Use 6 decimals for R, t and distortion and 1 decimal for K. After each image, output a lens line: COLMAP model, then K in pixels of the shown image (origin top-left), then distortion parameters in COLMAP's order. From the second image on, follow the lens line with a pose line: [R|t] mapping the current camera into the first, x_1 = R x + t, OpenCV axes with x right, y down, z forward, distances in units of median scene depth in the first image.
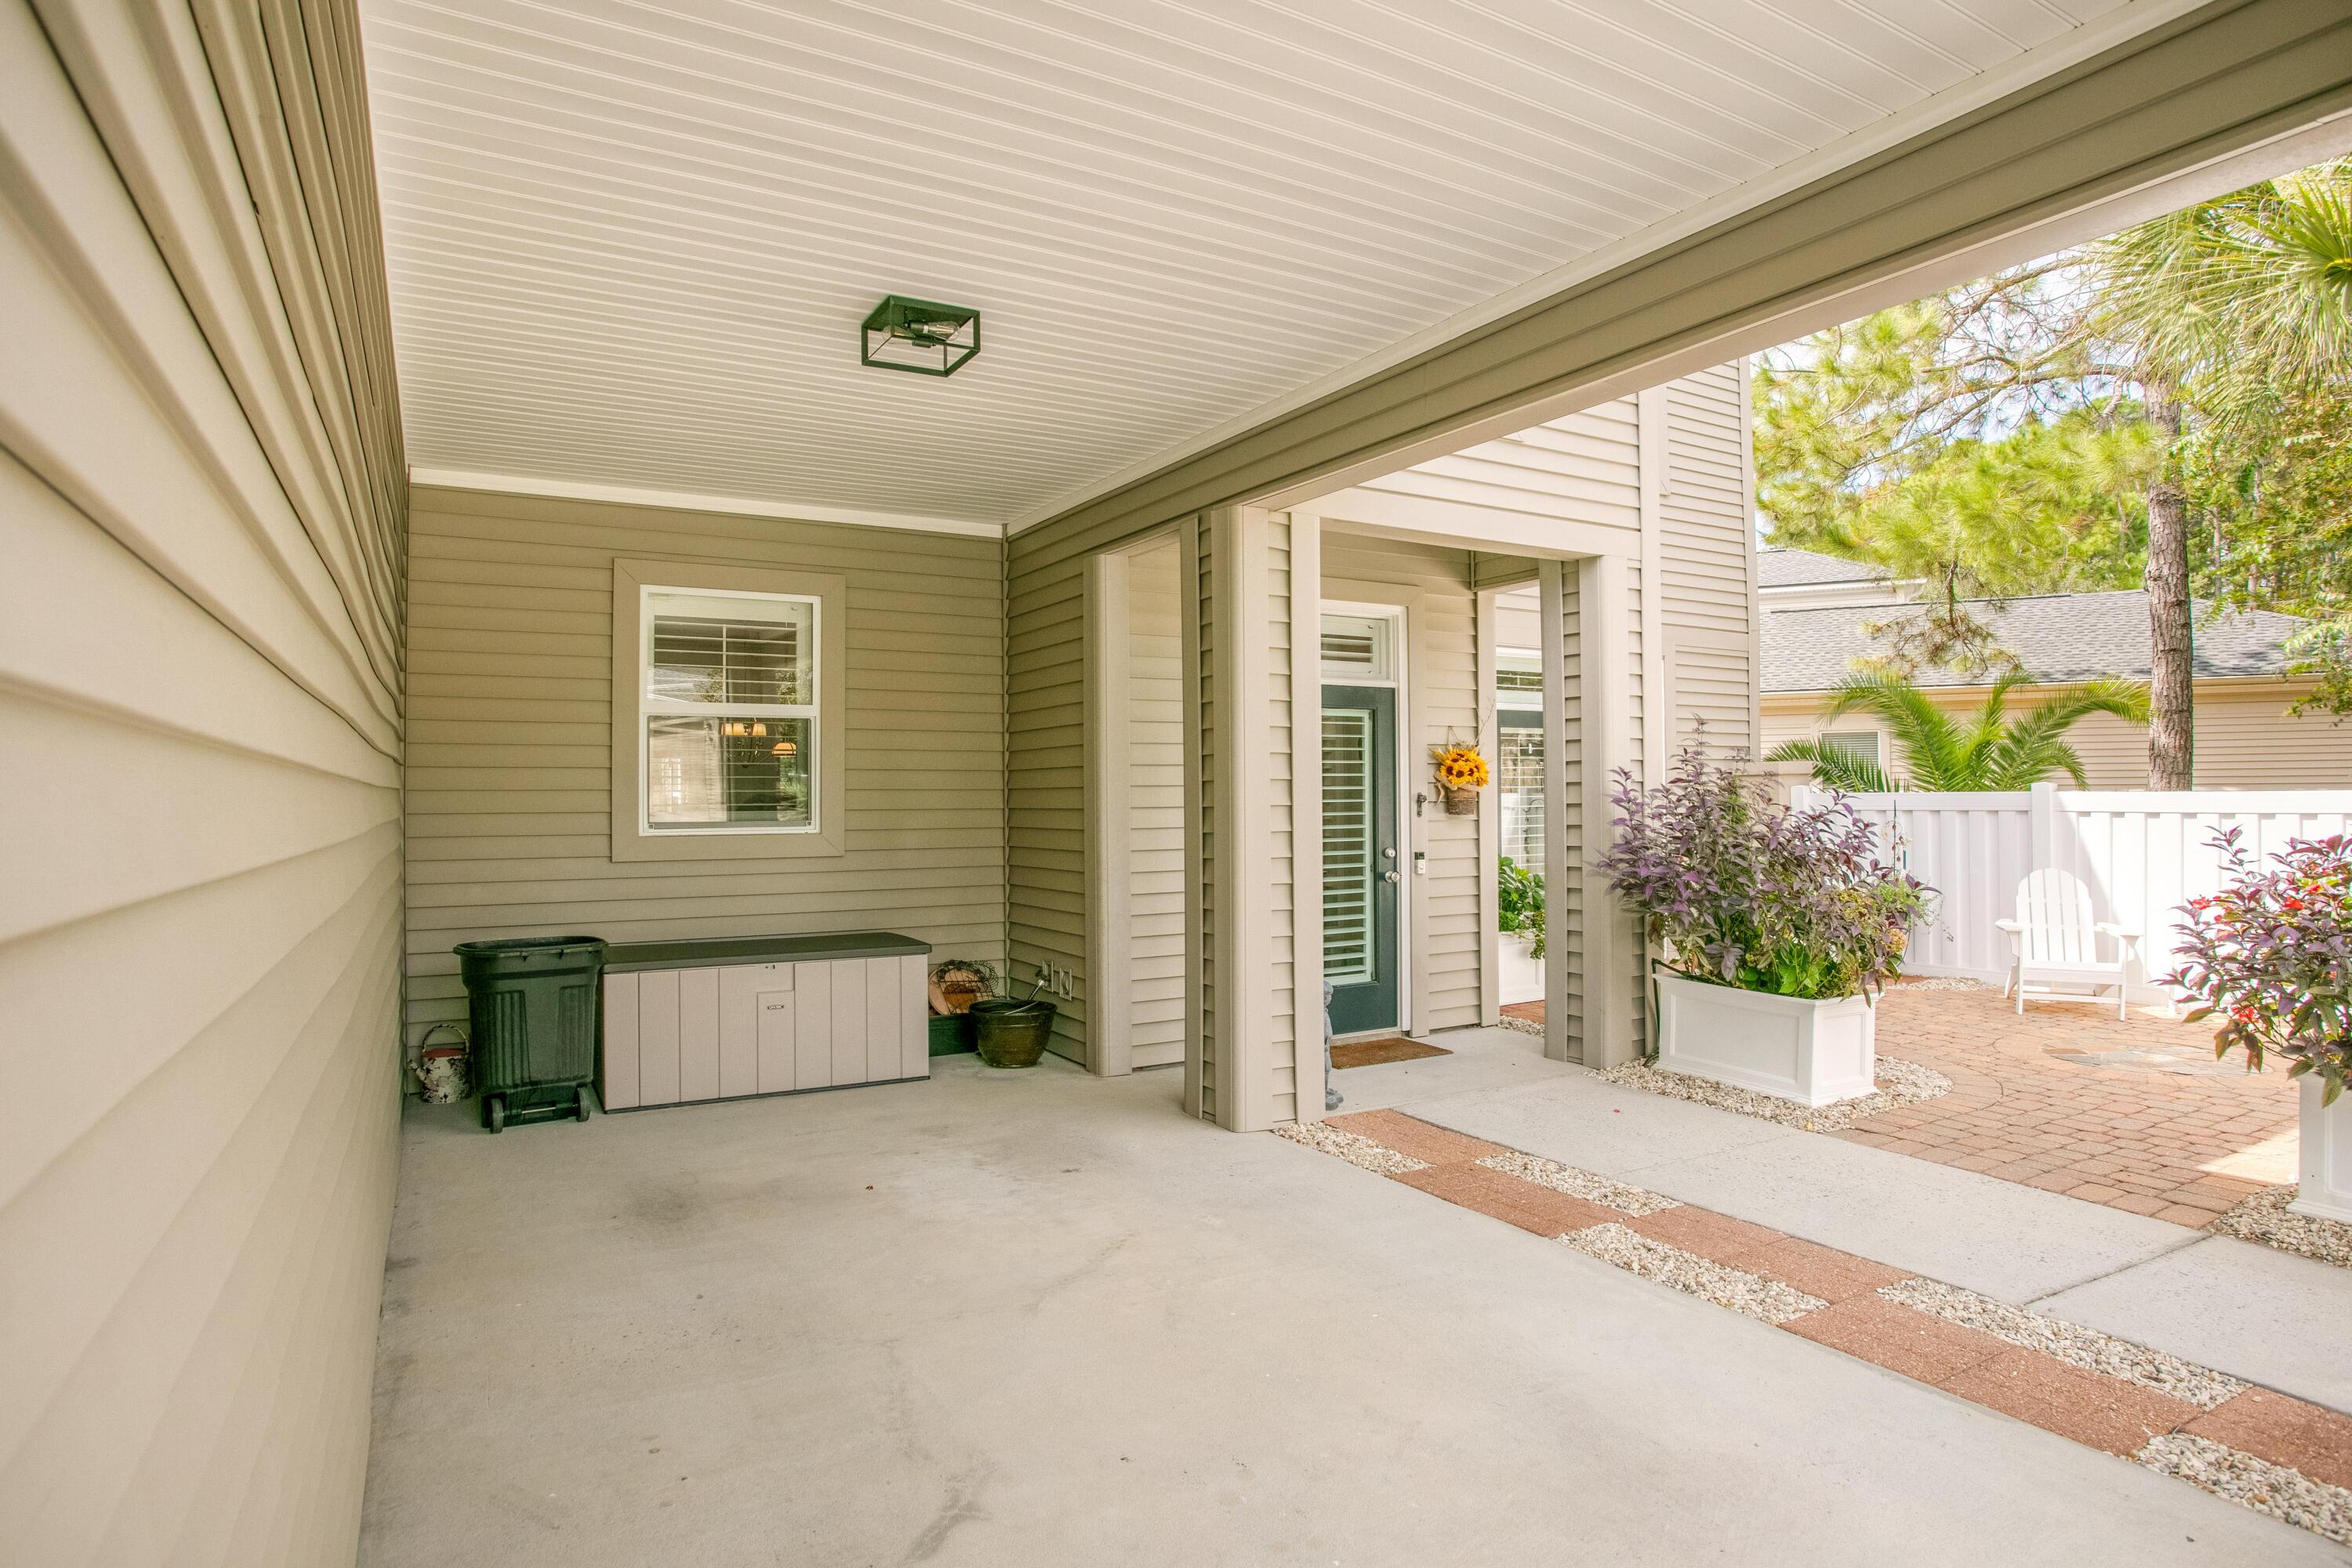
lens RADIAL K [[1197.9, 0, 1166.7], [0, 1197.9, 797.3], [0, 0, 1]] dist [-0.066368, 0.031428]
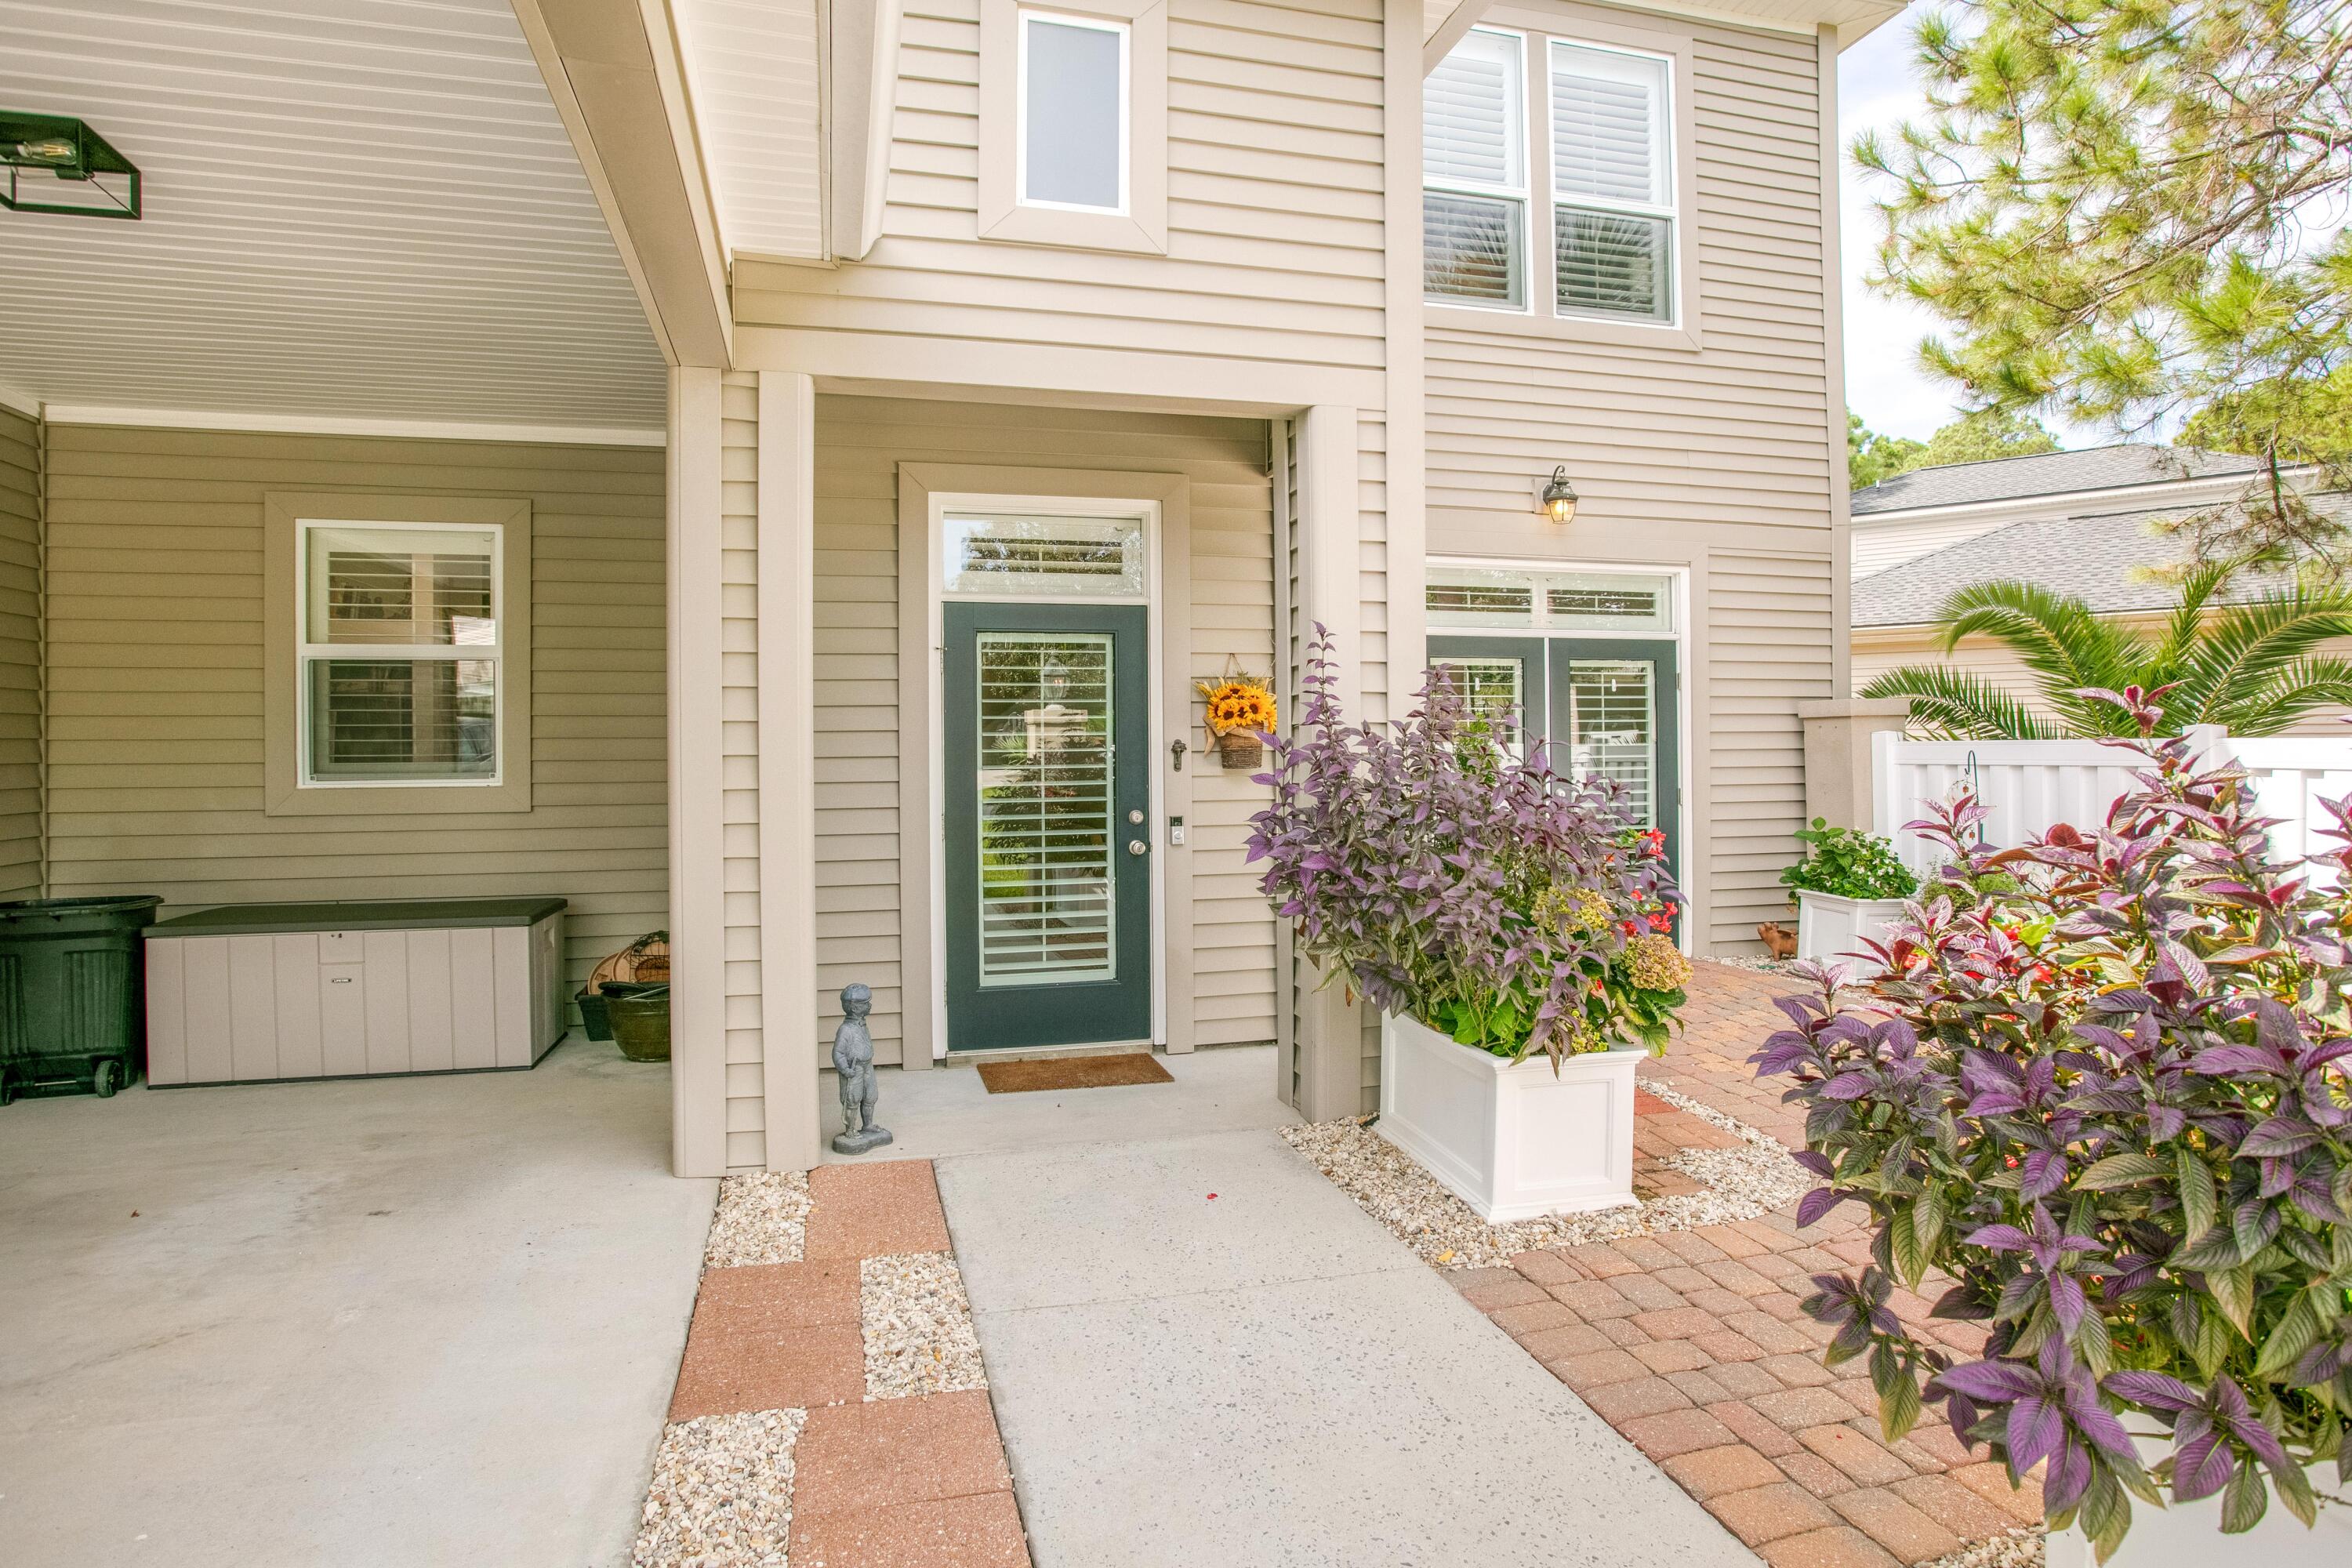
lens RADIAL K [[1206.9, 0, 1175.0], [0, 1206.9, 770.5], [0, 0, 1]] dist [-0.068884, 0.031719]
pose [[0.969499, 0.004144, -0.245060, 0.442391], [0.000396, 0.999829, 0.018477, 0.001551], [0.245095, -0.018010, 0.969332, 0.263130]]
